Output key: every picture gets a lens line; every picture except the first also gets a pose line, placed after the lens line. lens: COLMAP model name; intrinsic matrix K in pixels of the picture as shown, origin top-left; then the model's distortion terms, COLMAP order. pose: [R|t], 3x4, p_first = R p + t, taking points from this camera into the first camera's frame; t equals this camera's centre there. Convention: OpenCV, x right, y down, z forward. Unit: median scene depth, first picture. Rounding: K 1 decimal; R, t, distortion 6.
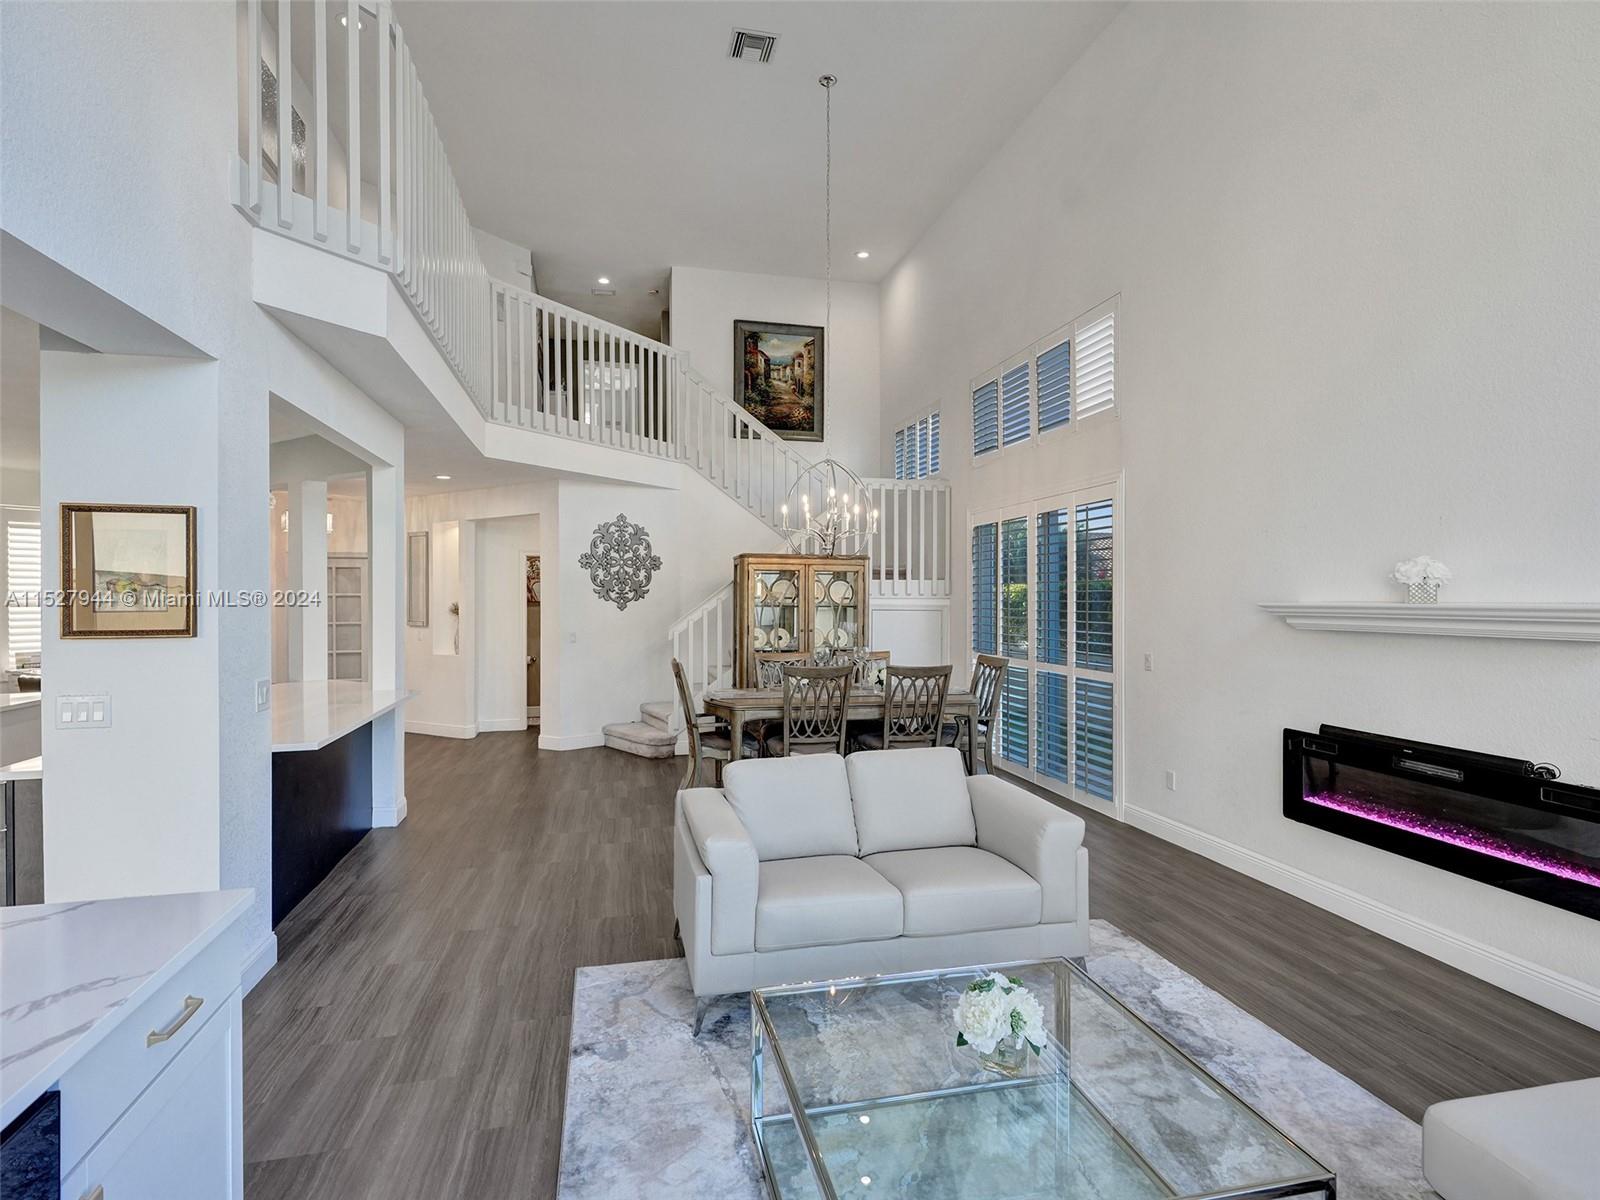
lens RADIAL K [[825.4, 0, 795.0], [0, 825.4, 603.3], [0, 0, 1]] dist [-0.044772, 0.025037]
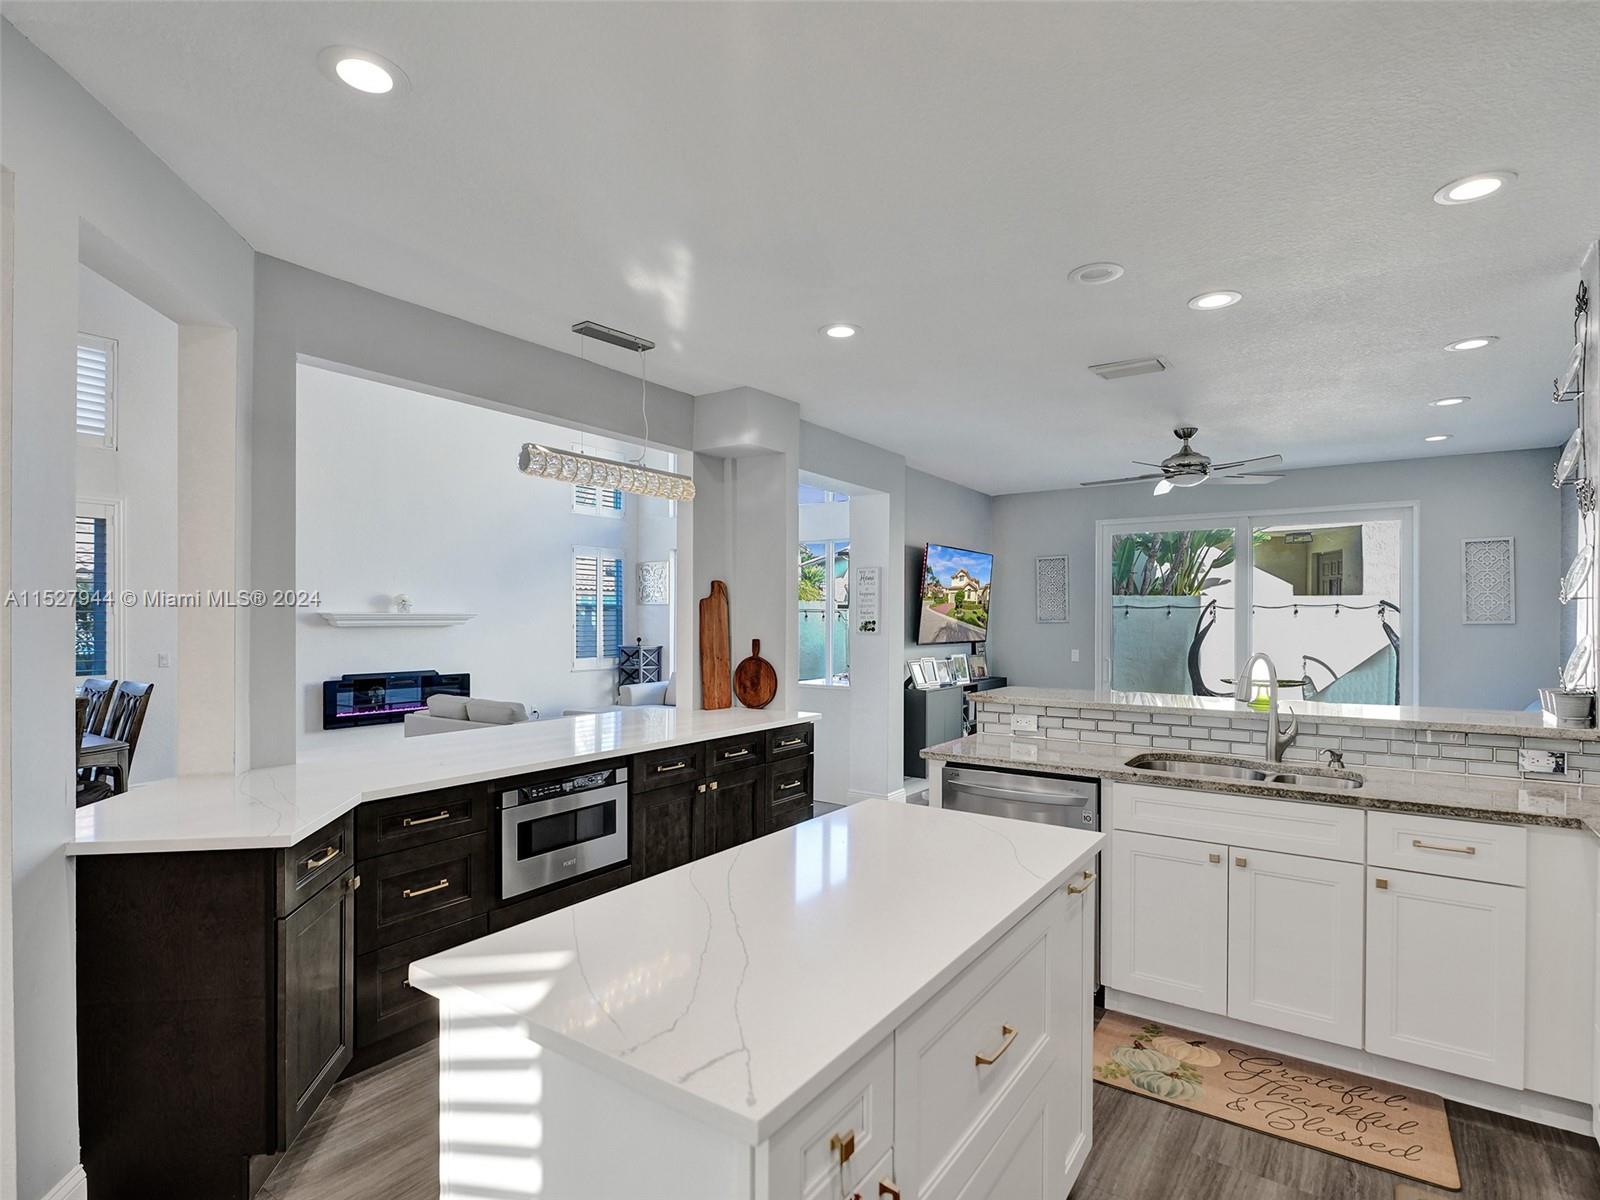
lens RADIAL K [[822.9, 0, 810.6], [0, 822.9, 624.8], [0, 0, 1]] dist [-0.023343, 0.023911]
pose [[-0.678453, -0.004782, 0.734629, -0.775668], [0.005508, 0.999918, 0.011595, 0.006340], [-0.734623, 0.011913, -0.678370, 0.756137]]
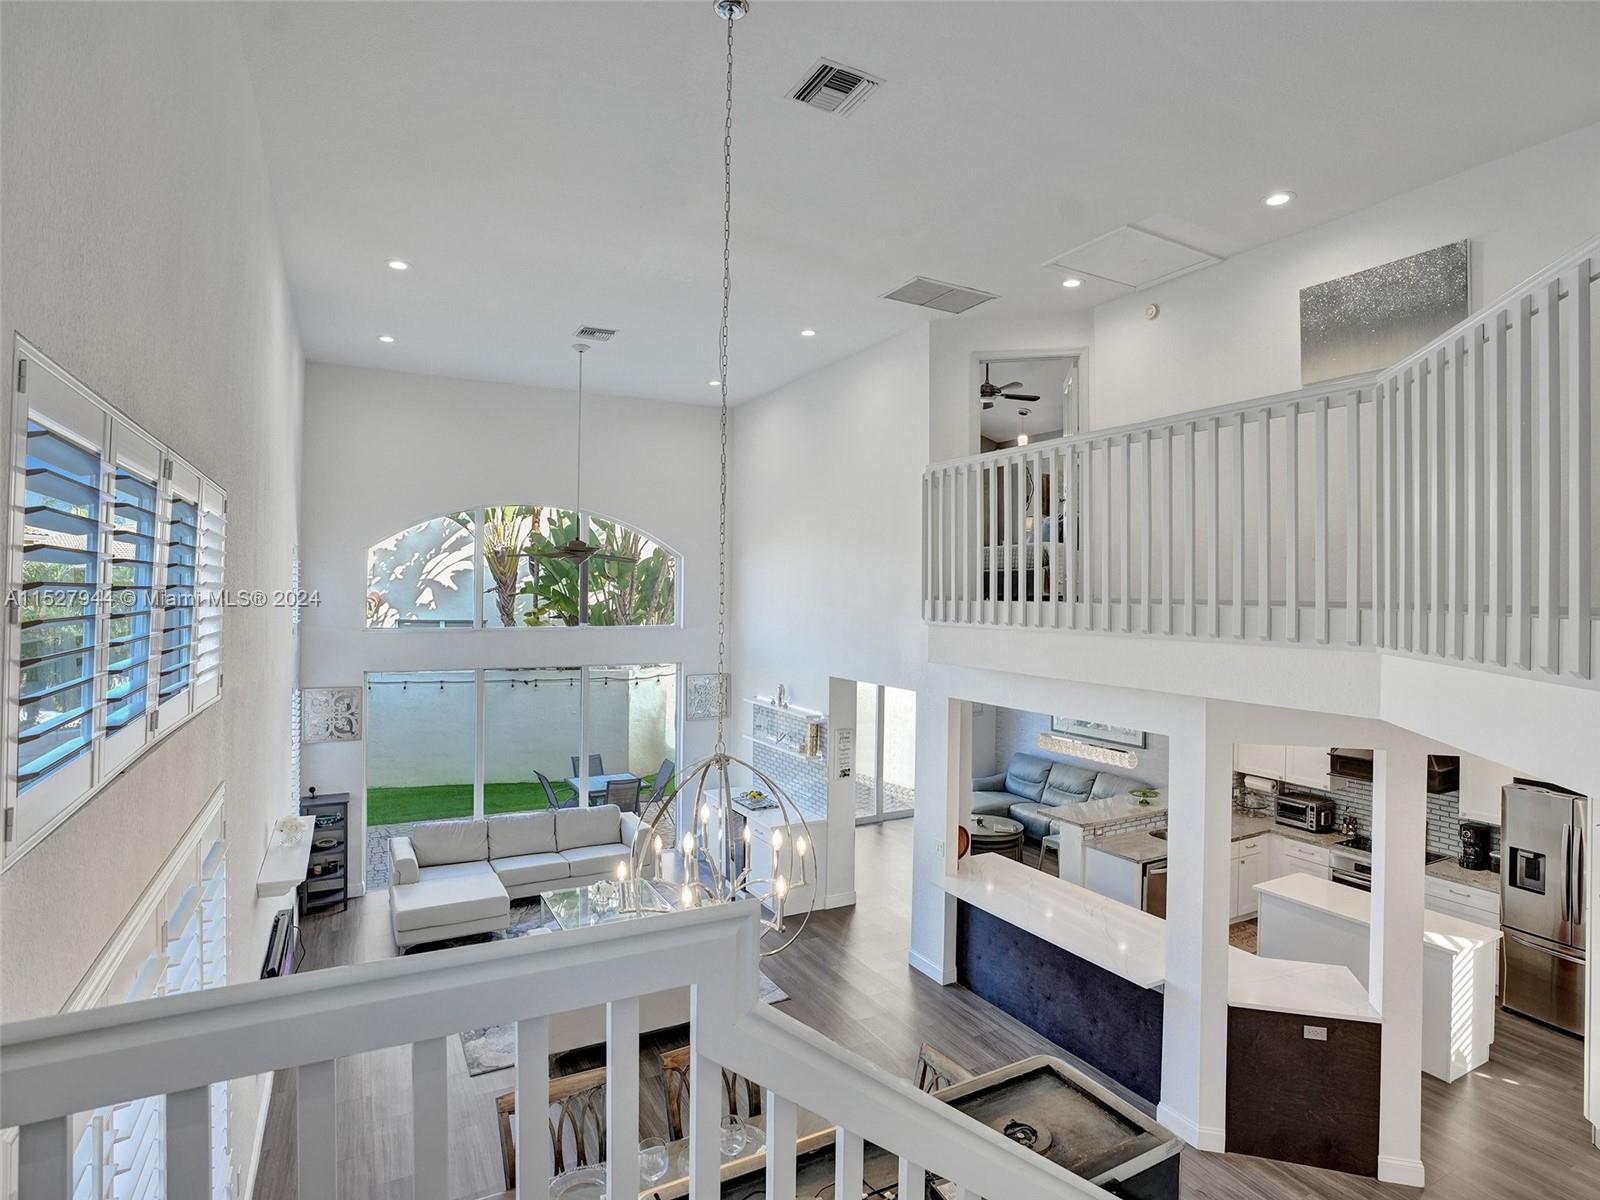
lens RADIAL K [[808.7, 0, 803.3], [0, 808.7, 588.8], [0, 0, 1]] dist [-0.045600, 0.000104]
pose [[-0.963161, -0.008684, -0.268783, 0.086503], [-0.008914, 0.999960, -0.000366, -0.218188], [0.268776, 0.002043, -0.963201, 1.171670]]
